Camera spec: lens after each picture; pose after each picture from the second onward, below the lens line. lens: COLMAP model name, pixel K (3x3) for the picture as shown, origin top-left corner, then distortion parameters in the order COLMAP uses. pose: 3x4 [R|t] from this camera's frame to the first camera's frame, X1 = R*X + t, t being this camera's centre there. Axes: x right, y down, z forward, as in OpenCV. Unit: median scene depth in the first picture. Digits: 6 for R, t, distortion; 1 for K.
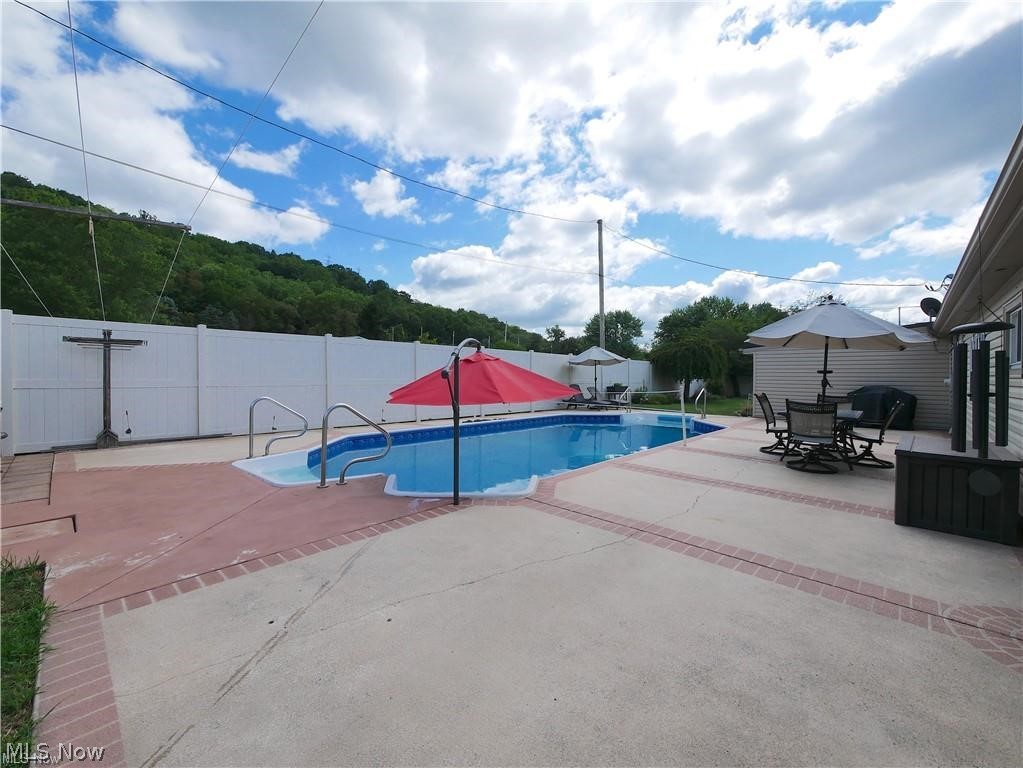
lens RADIAL K [[417.1, 0, 512.8], [0, 417.1, 380.0], [0, 0, 1]] dist [-0.007922, 0.000013]
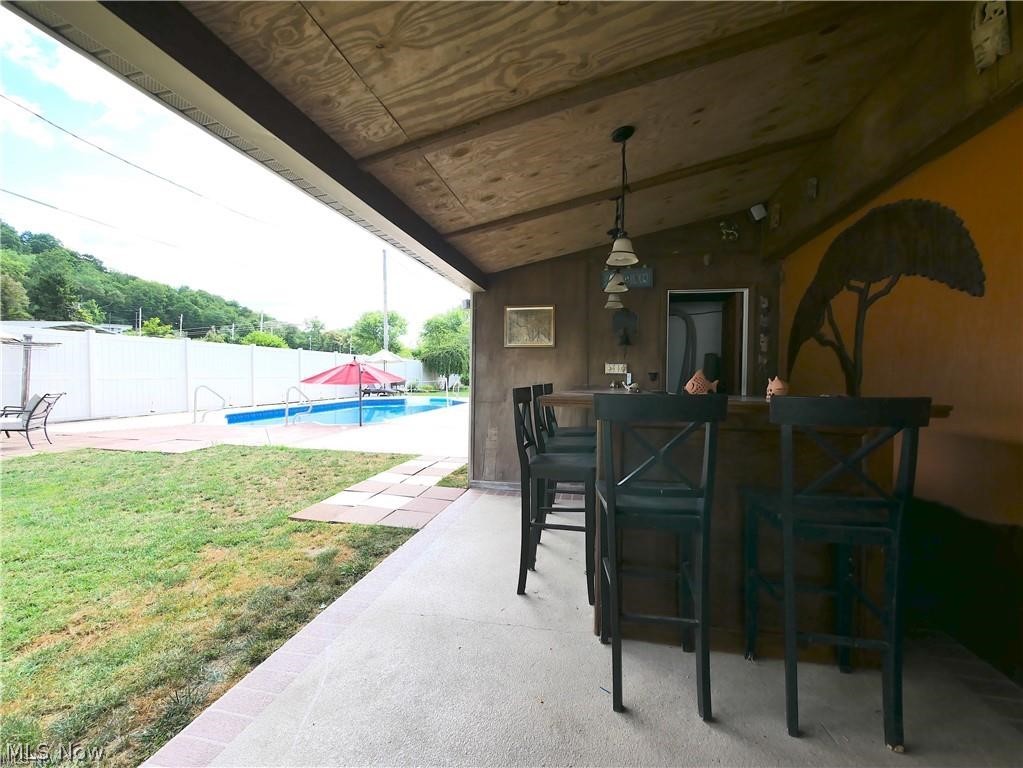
lens RADIAL K [[417.1, 0, 512.8], [0, 417.1, 380.0], [0, 0, 1]] dist [-0.007922, 0.000013]
pose [[0.849839, -0.004706, 0.527022, -0.085635], [-0.001760, 0.999929, 0.011767, 0.000594], [-0.527040, -0.010928, 0.849770, -0.197608]]
